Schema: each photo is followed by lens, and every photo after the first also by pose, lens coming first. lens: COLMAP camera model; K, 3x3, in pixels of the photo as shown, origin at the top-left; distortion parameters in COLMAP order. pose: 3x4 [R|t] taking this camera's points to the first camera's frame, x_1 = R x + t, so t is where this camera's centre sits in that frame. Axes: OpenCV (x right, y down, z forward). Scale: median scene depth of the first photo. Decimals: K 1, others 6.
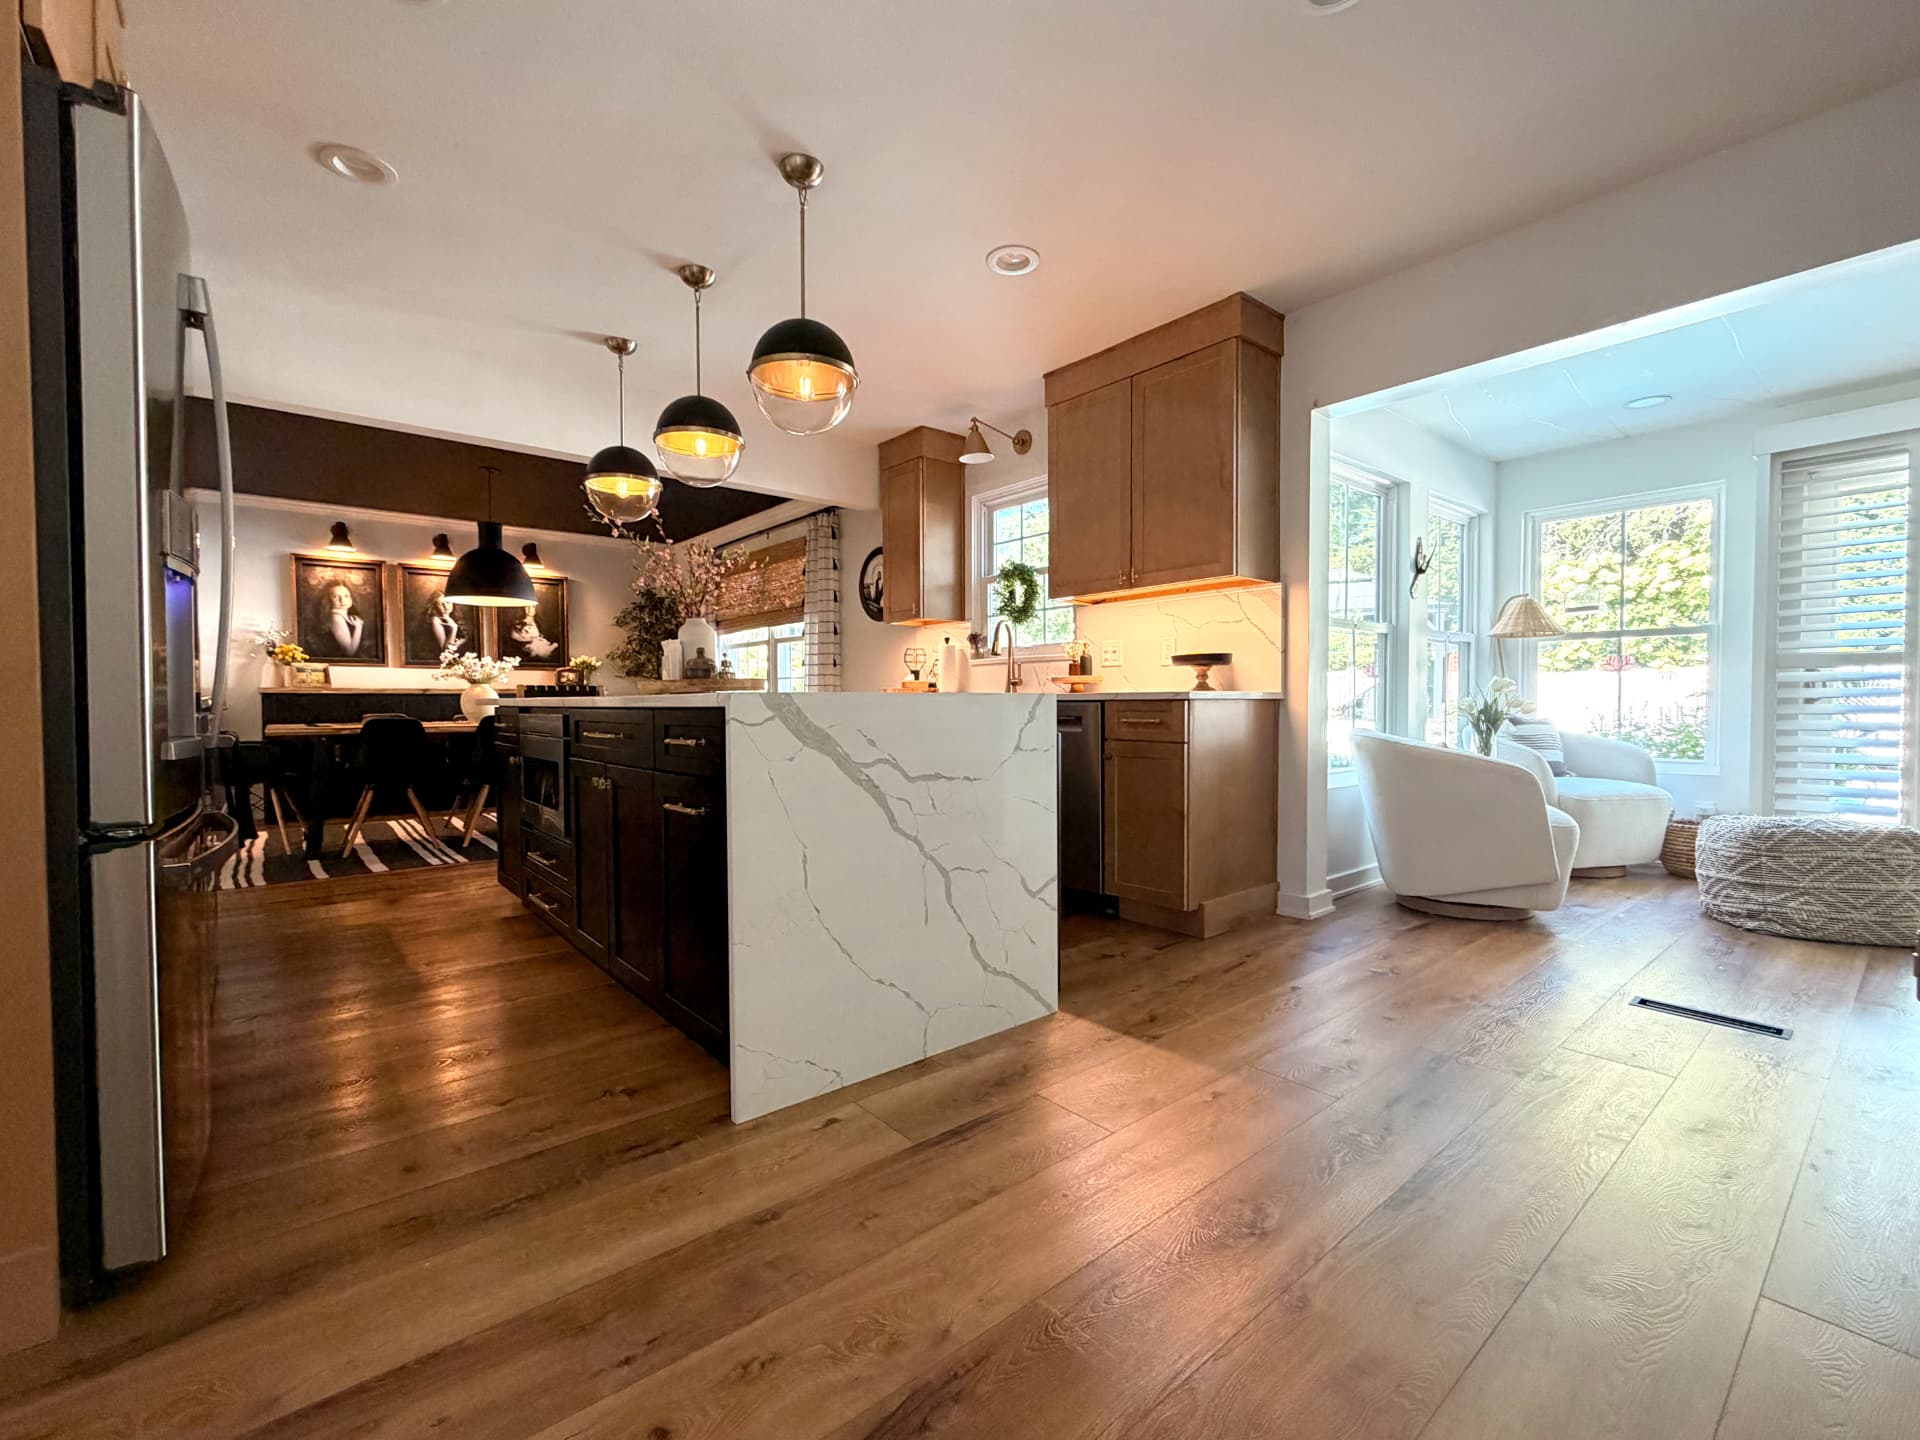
lens RADIAL K [[838.8, 0, 959.0], [0, 838.8, 723.2], [0, 0, 1]] dist [0.000871, -0.000133]
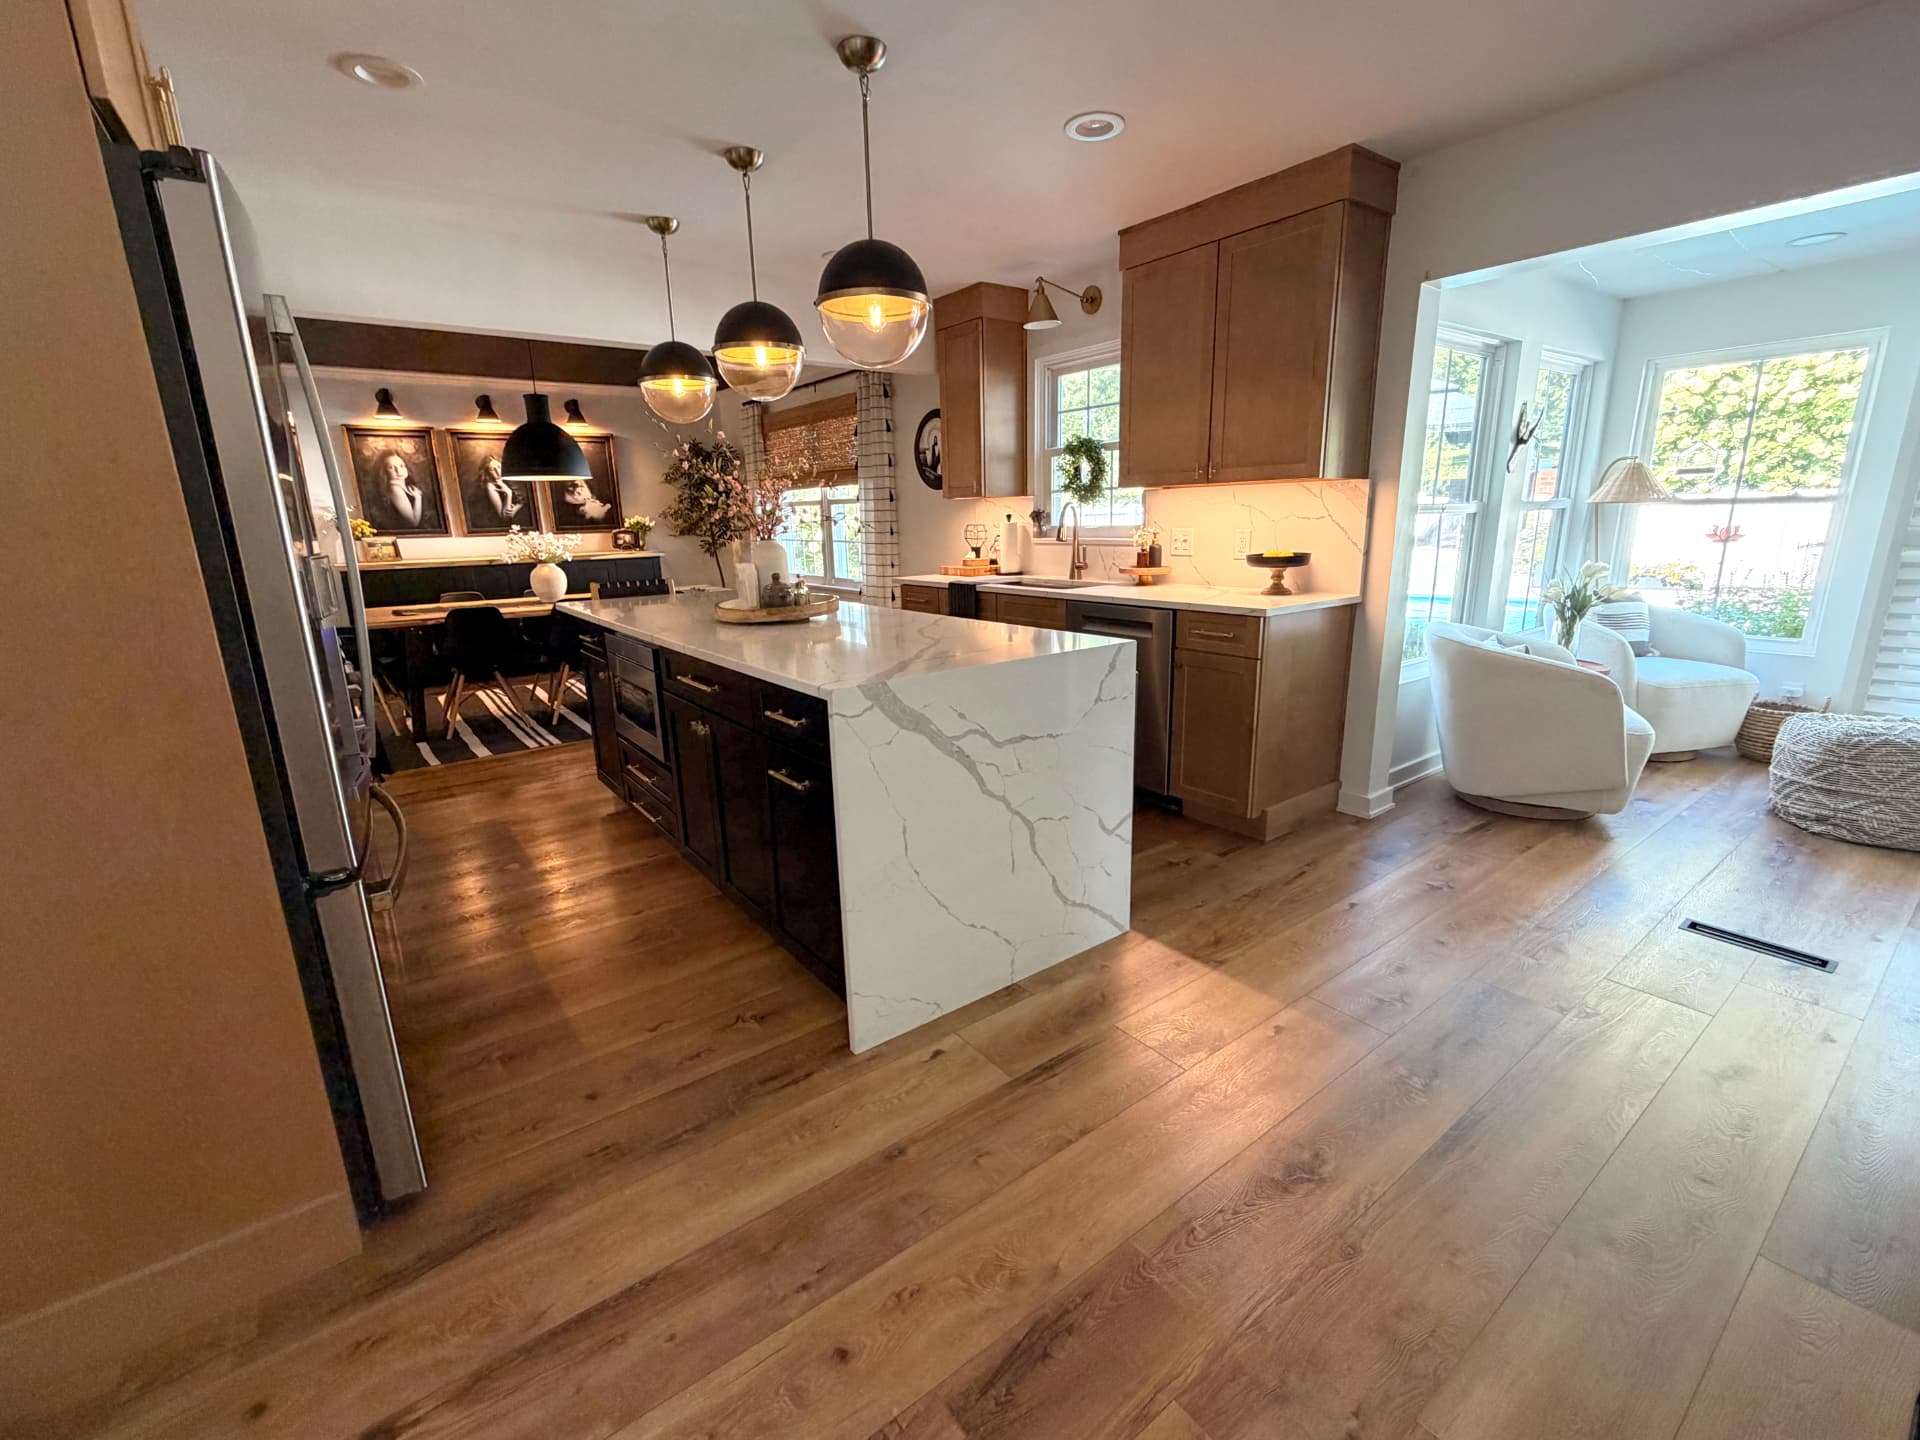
lens RADIAL K [[838.8, 0, 958.5], [0, 838.8, 723.8], [0, 0, 1]] dist [0.000871, -0.000133]
pose [[0.998465, -0.006466, -0.055009, -0.034770], [0.018376, 0.975584, 0.218857, -0.132815], [0.052251, -0.219532, 0.974205, -0.011821]]
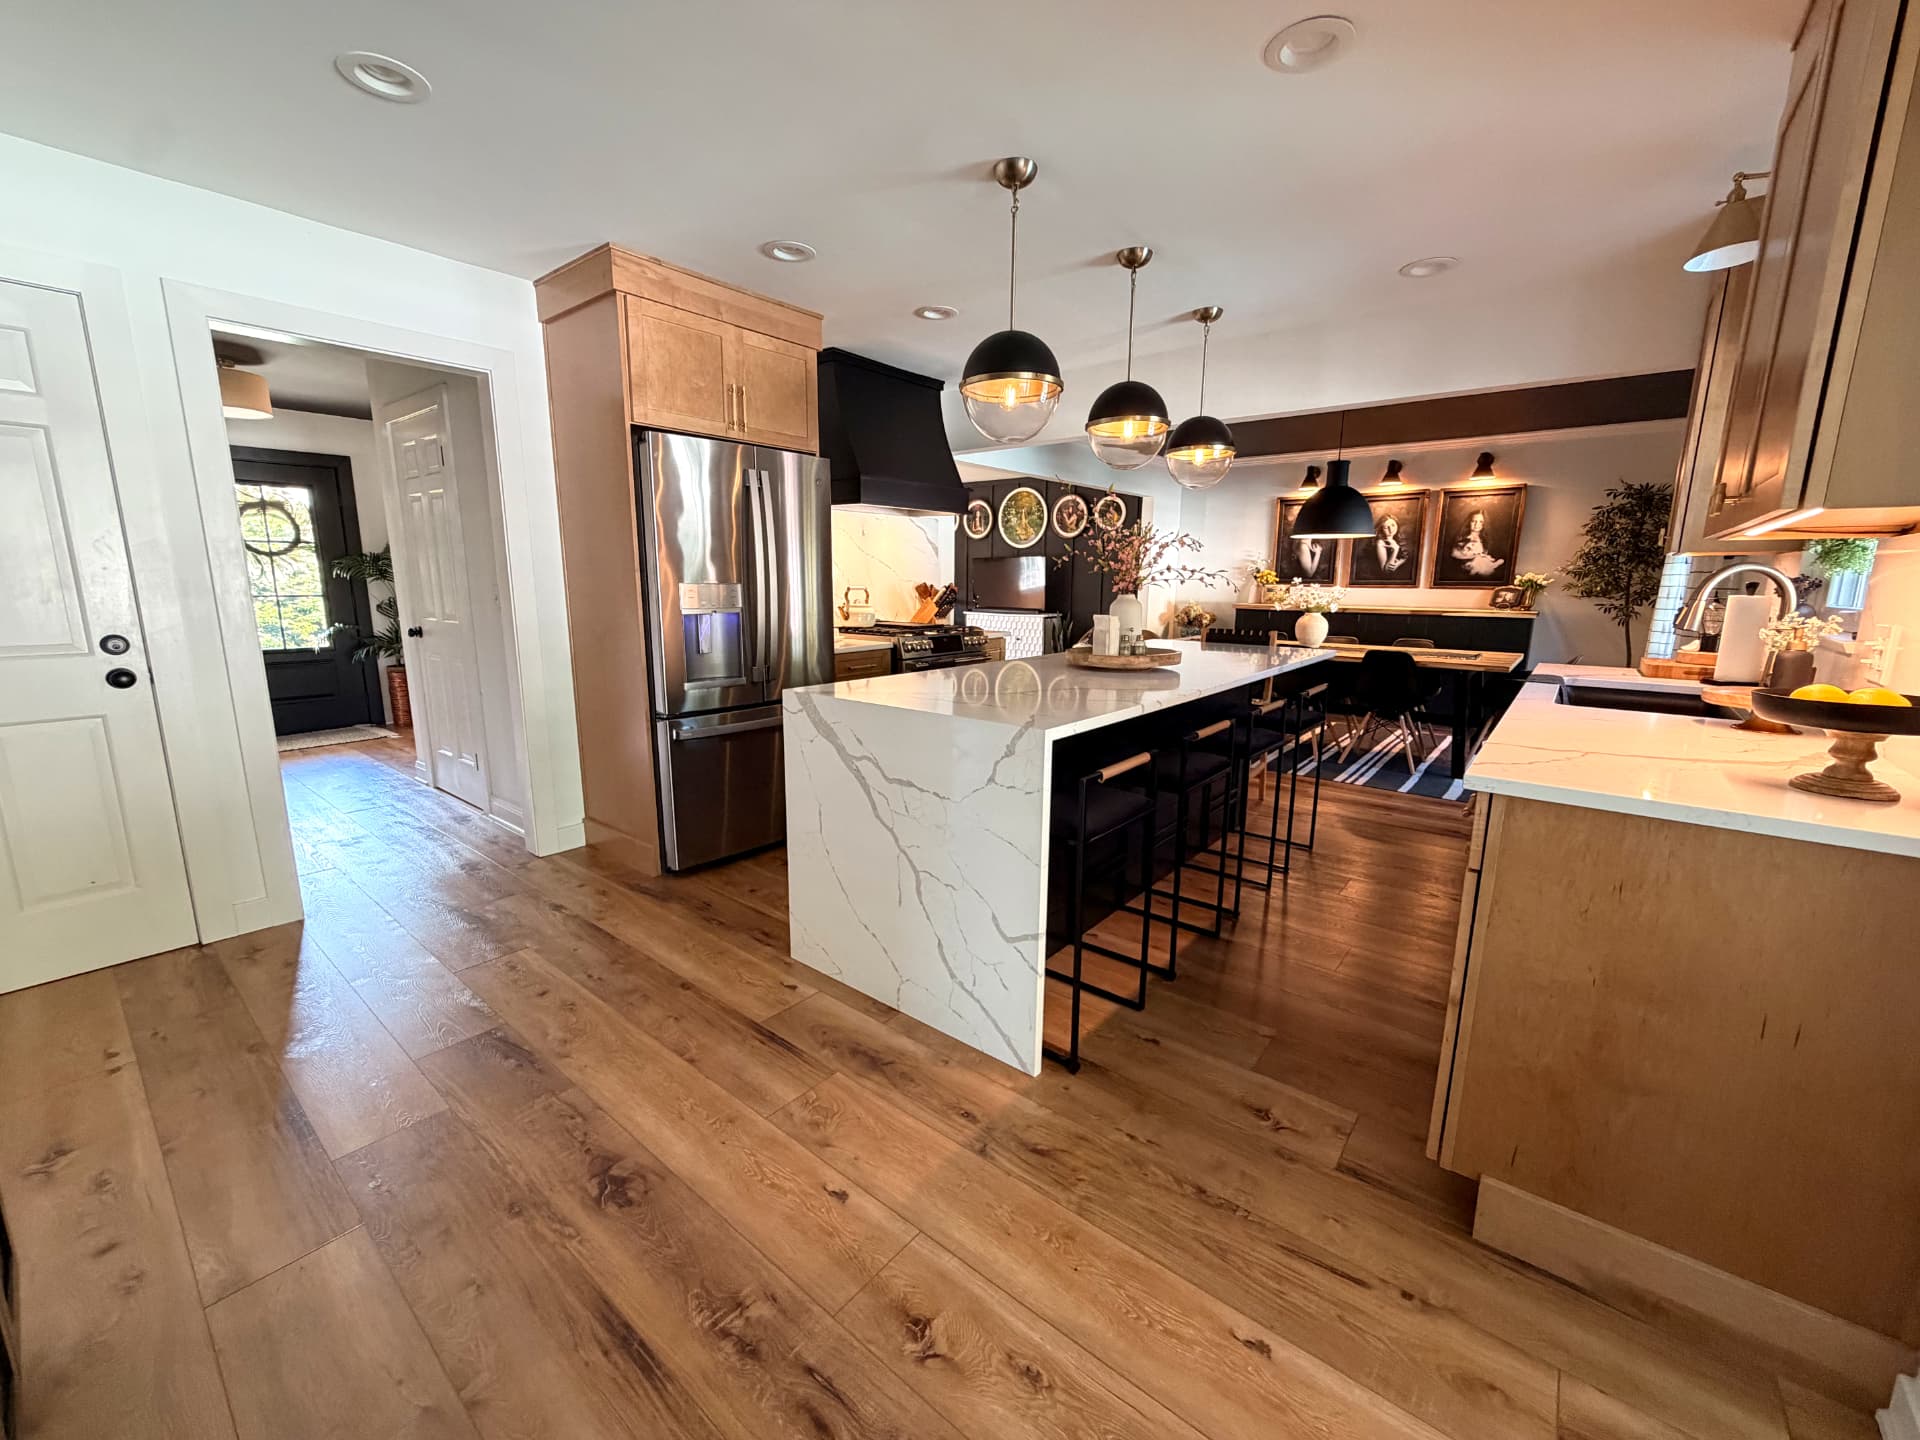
lens RADIAL K [[763.4, 0, 945.9], [0, 763.4, 722.8], [0, 0, 1]] dist [-0.001220, 0.000421]
pose [[0.178659, 0.192032, -0.964989, 0.675053], [-0.032928, 0.981387, 0.189199, -0.149380], [0.983360, -0.002026, 0.181657, 0.625968]]
